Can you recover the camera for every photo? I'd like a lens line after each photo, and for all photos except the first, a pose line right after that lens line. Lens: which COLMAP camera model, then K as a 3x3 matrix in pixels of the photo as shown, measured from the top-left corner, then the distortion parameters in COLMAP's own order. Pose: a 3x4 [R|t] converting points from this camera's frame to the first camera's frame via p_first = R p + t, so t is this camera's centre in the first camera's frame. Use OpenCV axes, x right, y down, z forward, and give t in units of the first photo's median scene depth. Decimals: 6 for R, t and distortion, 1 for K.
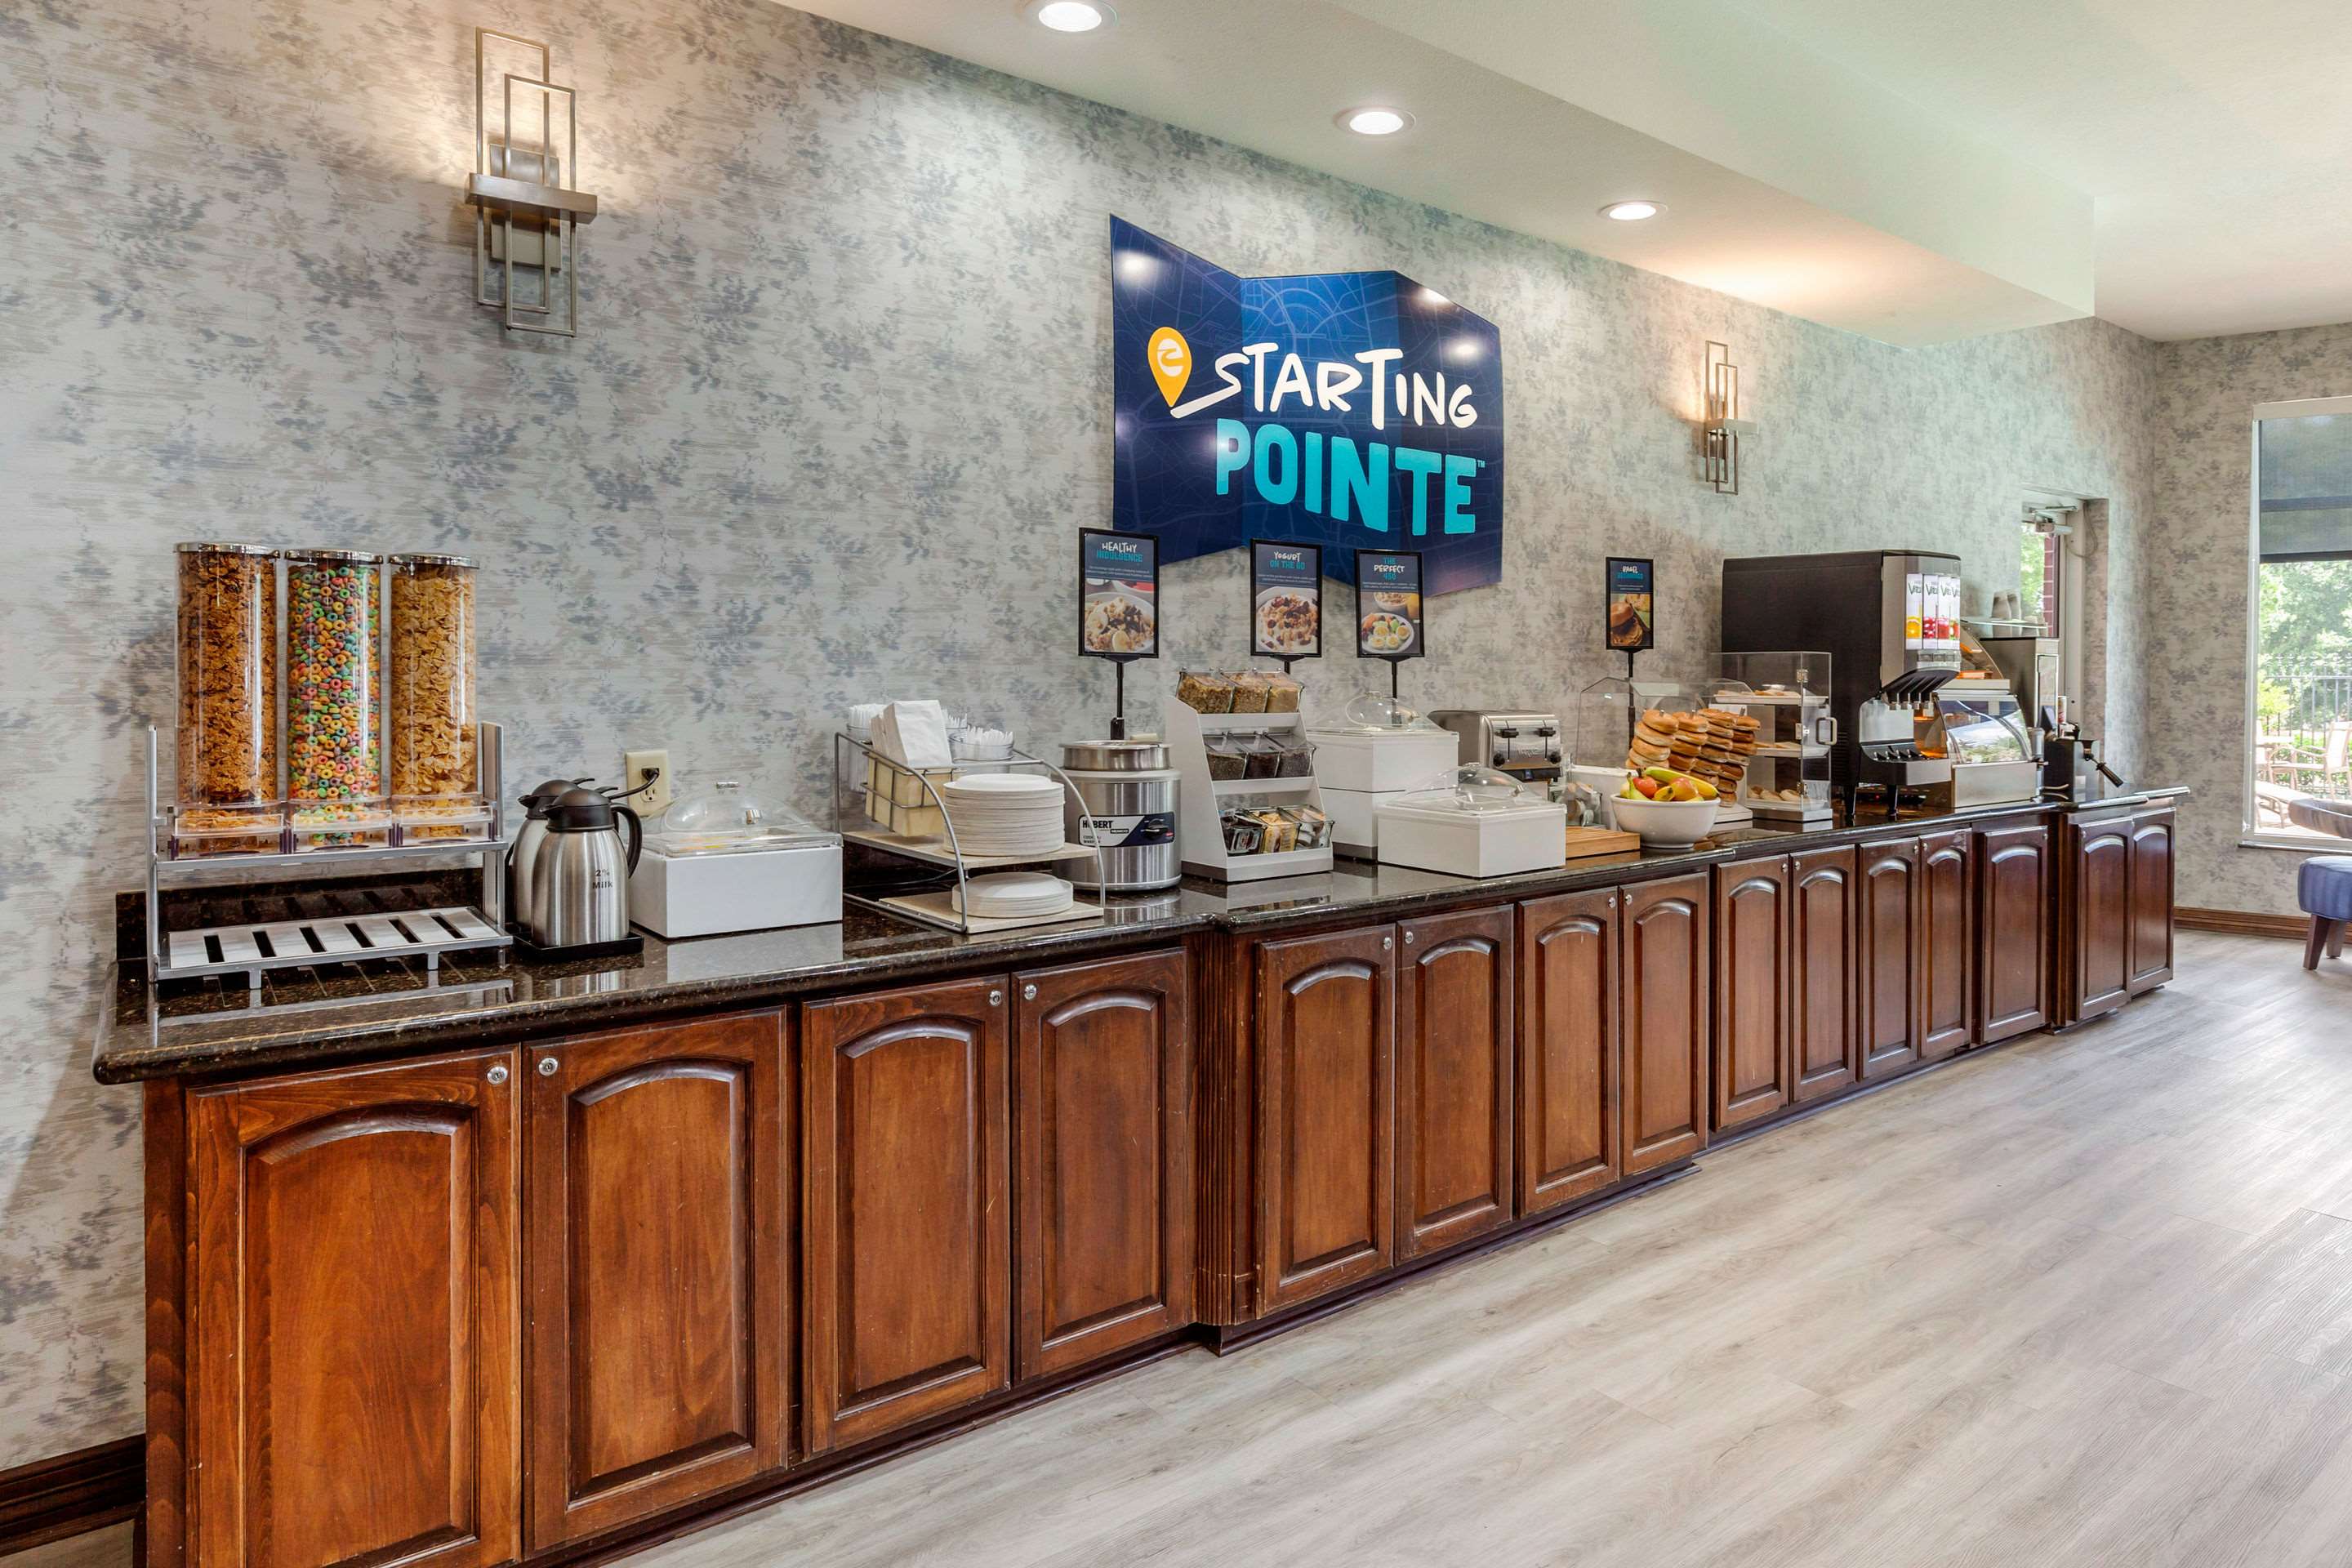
lens RADIAL K [[1327.3, 0, 1224.4], [0, 1327.3, 679.3], [0, 0, 1]] dist [0.013742, 0.002201]
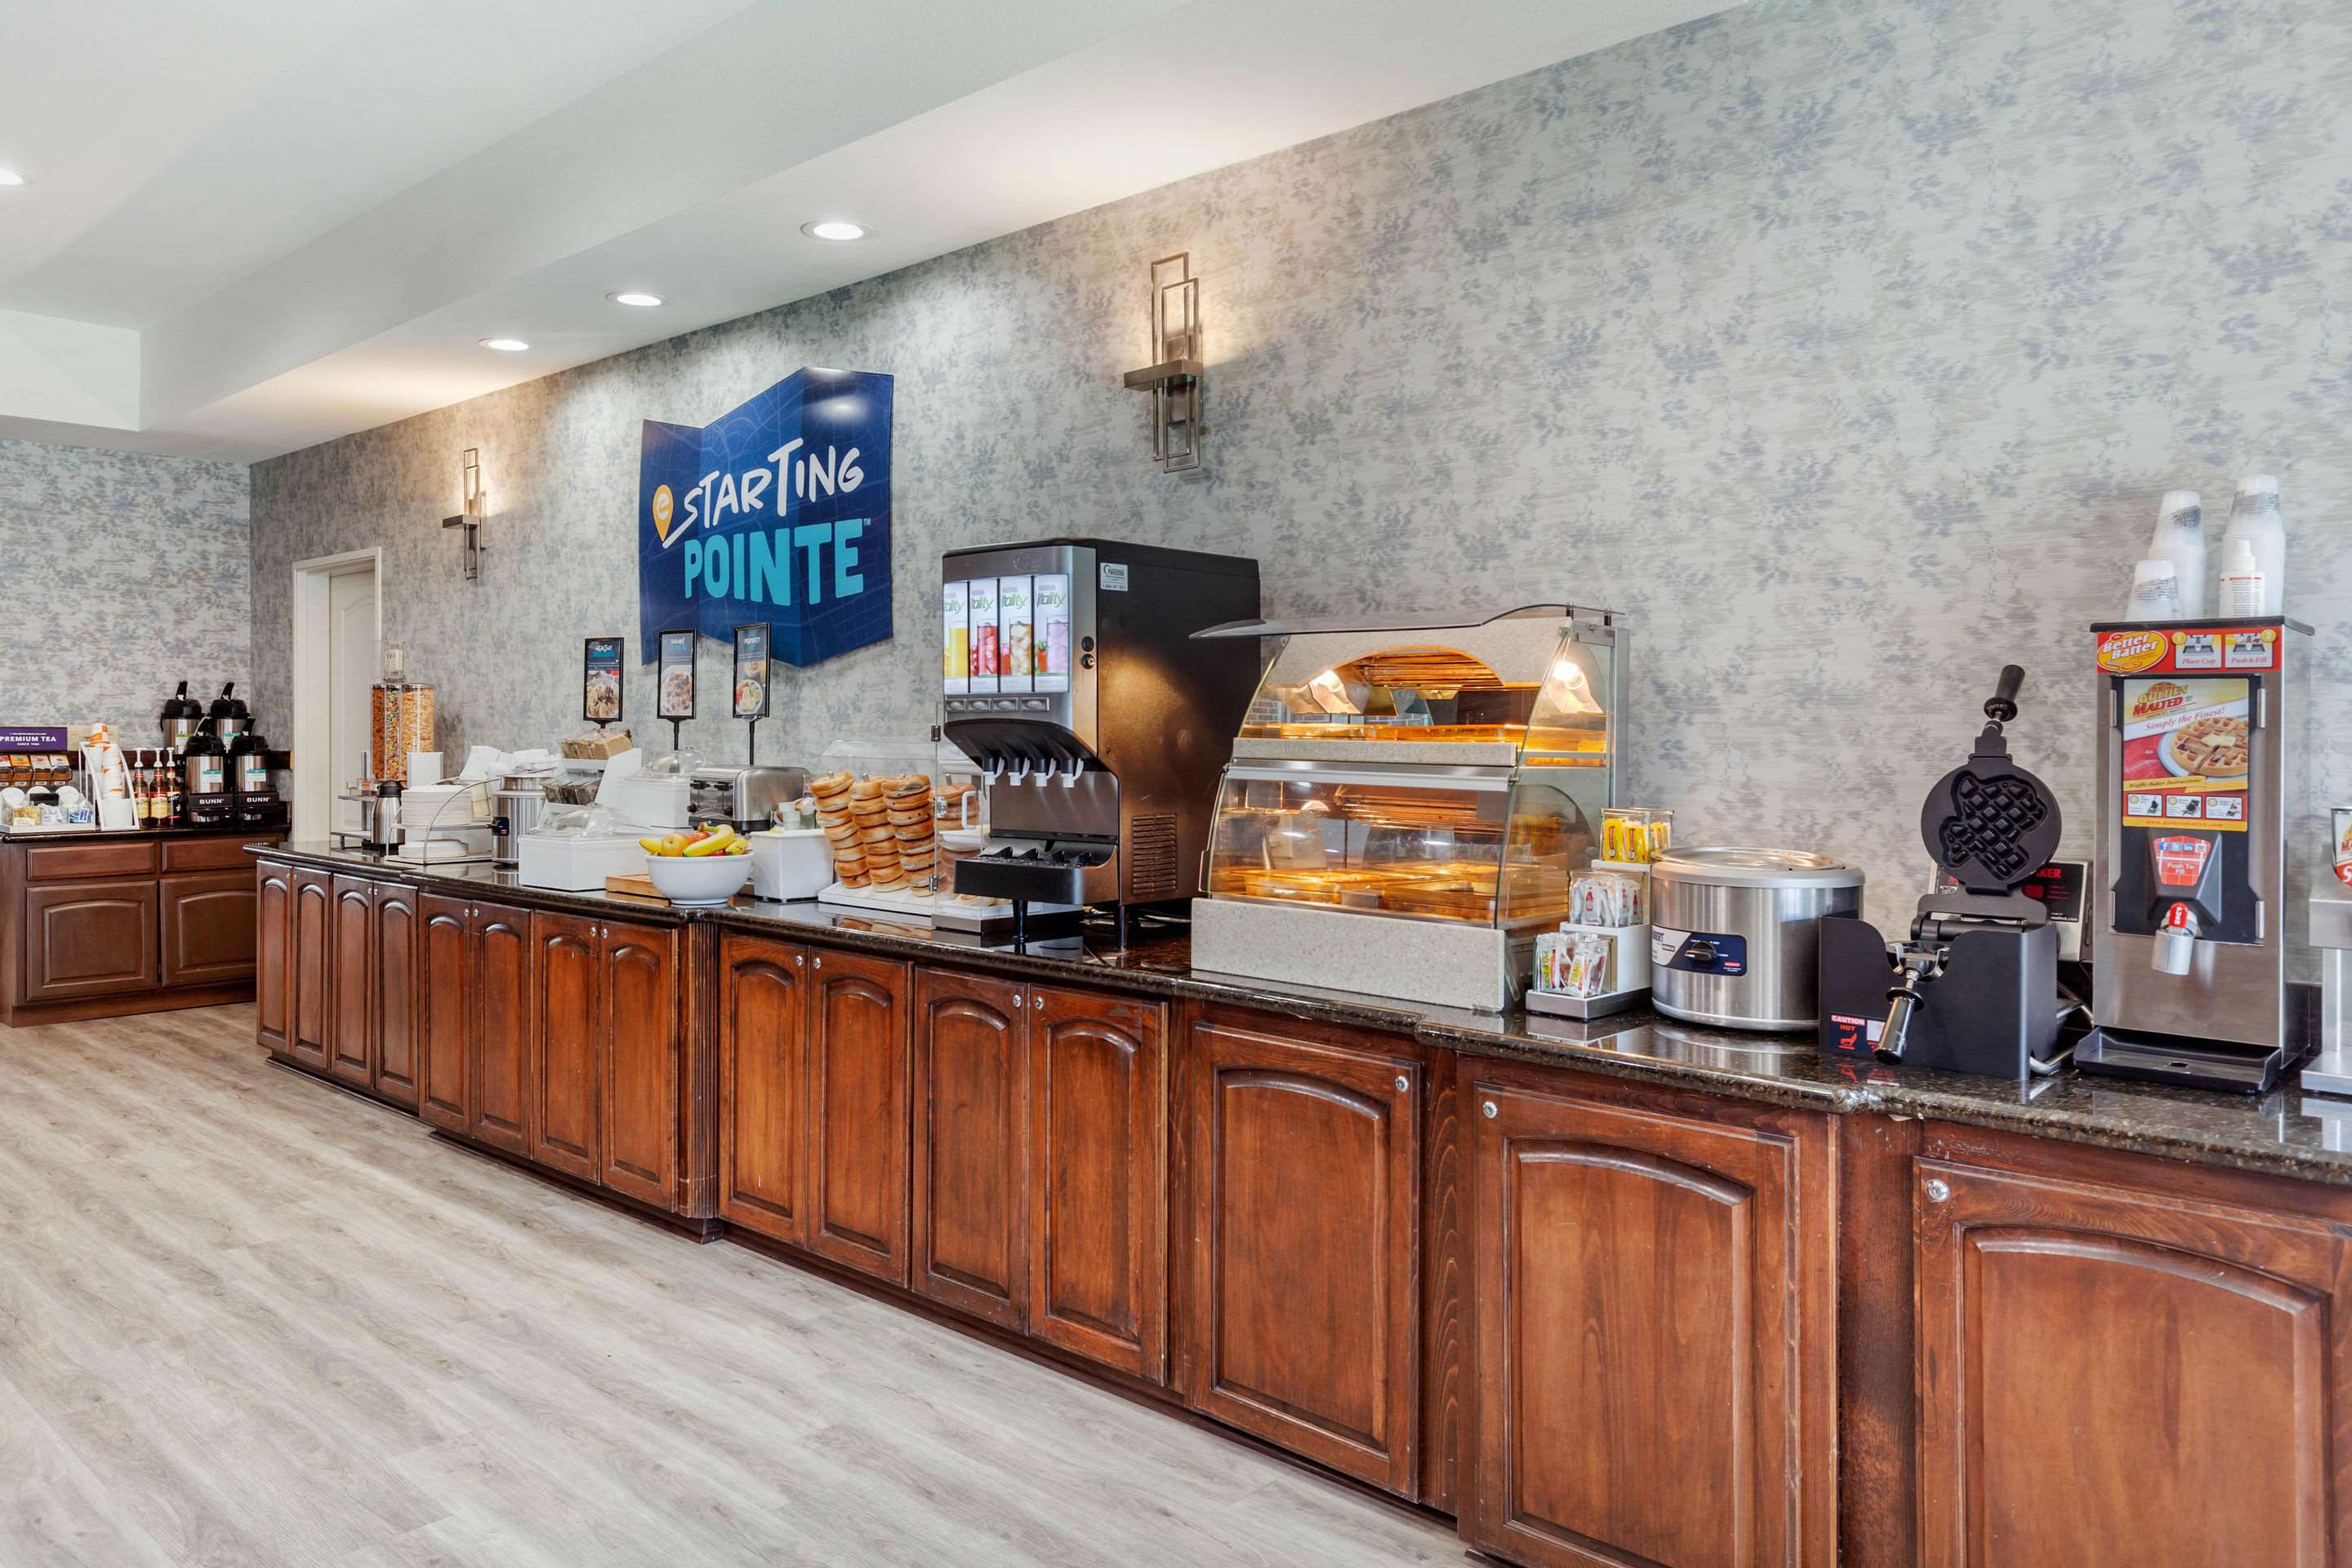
lens RADIAL K [[1544.6, 0, 1184.0], [0, 1544.6, 728.1], [0, 0, 1]] dist [0.011871, 0.000694]
pose [[0.197972, 0.002493, -0.980204, 1.495189], [-0.002774, 0.999994, 0.001983, -0.011402], [0.980204, 0.002327, 0.197978, 1.089776]]
